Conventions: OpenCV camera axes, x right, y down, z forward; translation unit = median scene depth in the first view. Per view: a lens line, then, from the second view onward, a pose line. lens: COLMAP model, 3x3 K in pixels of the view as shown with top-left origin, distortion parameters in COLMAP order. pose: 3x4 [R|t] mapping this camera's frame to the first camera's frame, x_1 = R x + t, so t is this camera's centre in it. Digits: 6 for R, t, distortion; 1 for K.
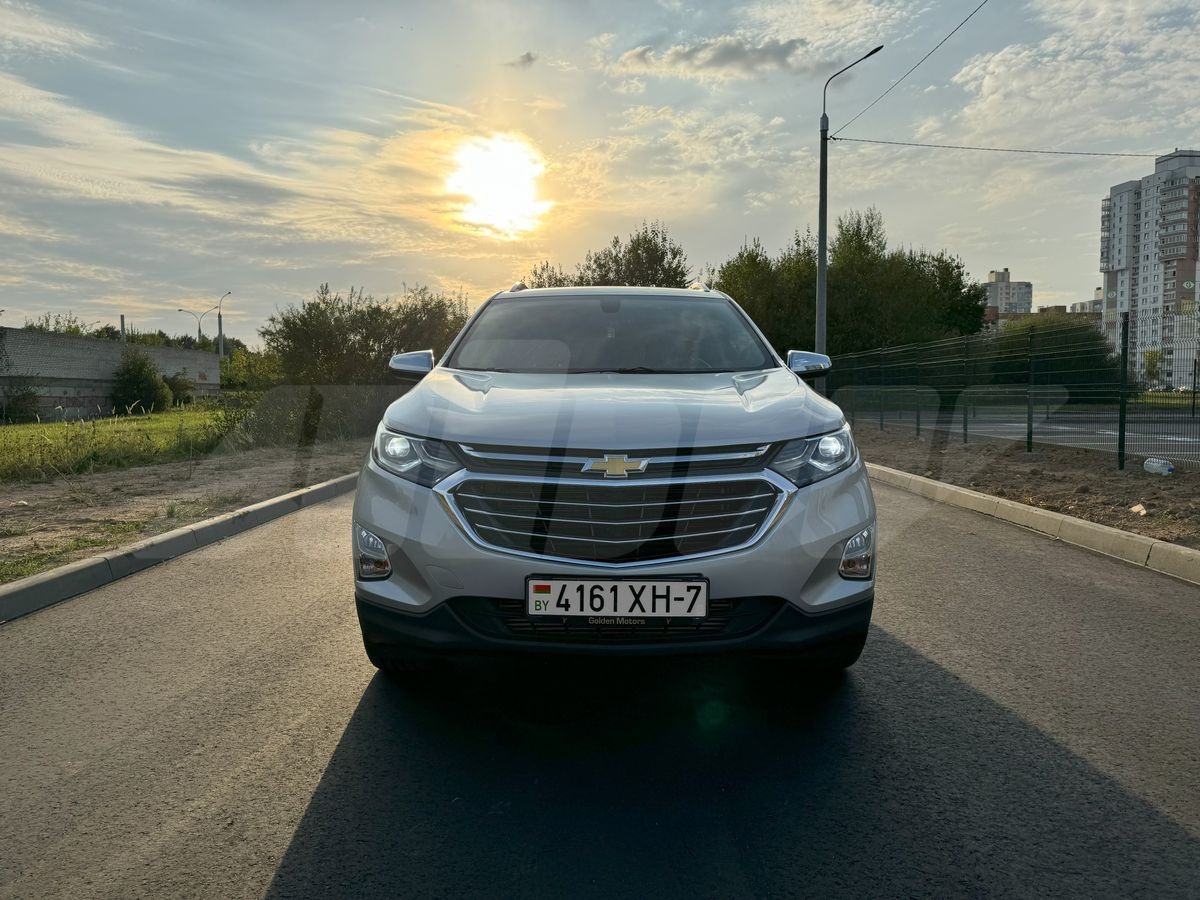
lens RADIAL K [[833.1, 0, 592.4], [0, 833.1, 456.0], [0, 0, 1]] dist [0.073832, -0.079488]
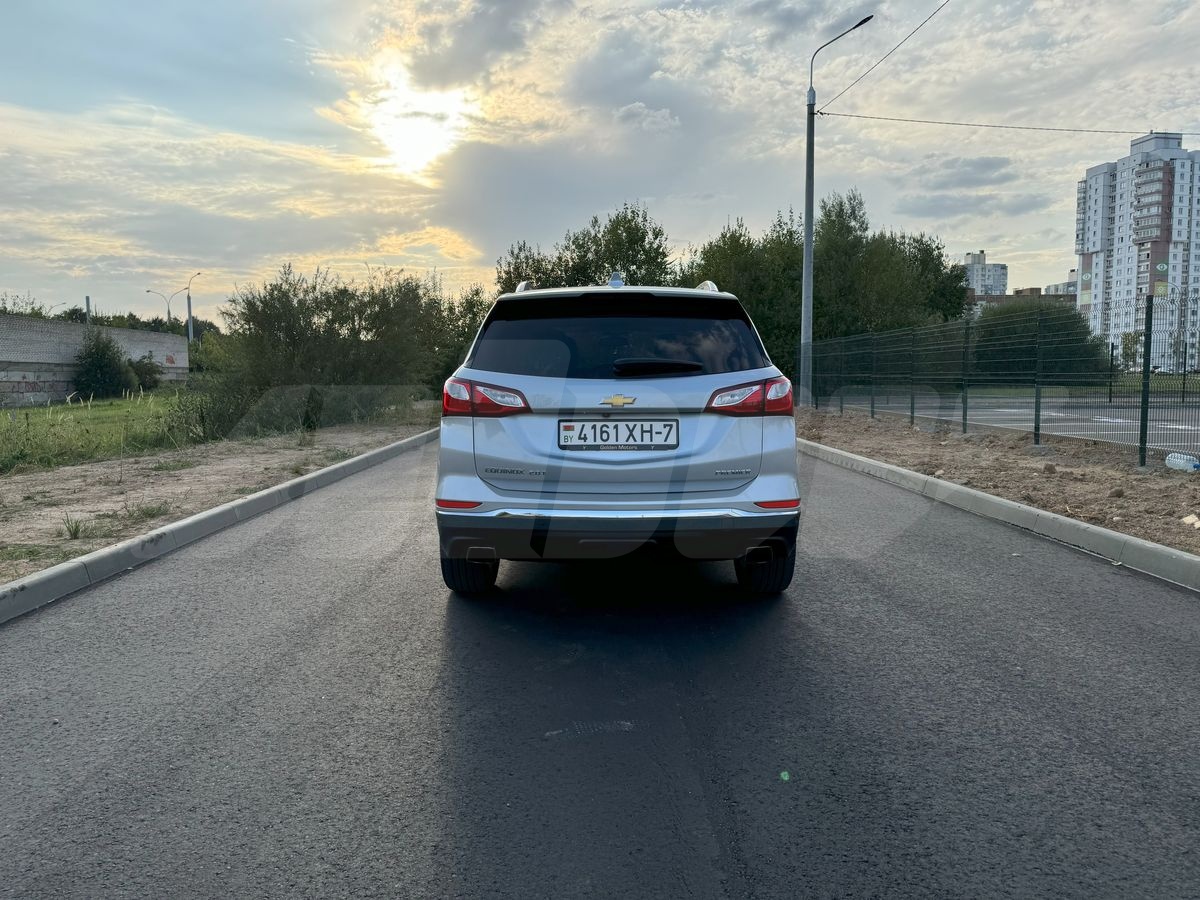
lens RADIAL K [[832.6, 0, 590.4], [0, 832.6, 451.1], [0, 0, 1]] dist [0.070103, -0.074604]
pose [[0.999736, -0.003345, 0.022717, -0.001538], [0.002984, 0.999869, 0.015913, -0.031553], [-0.022767, -0.015841, 0.999615, 0.167082]]
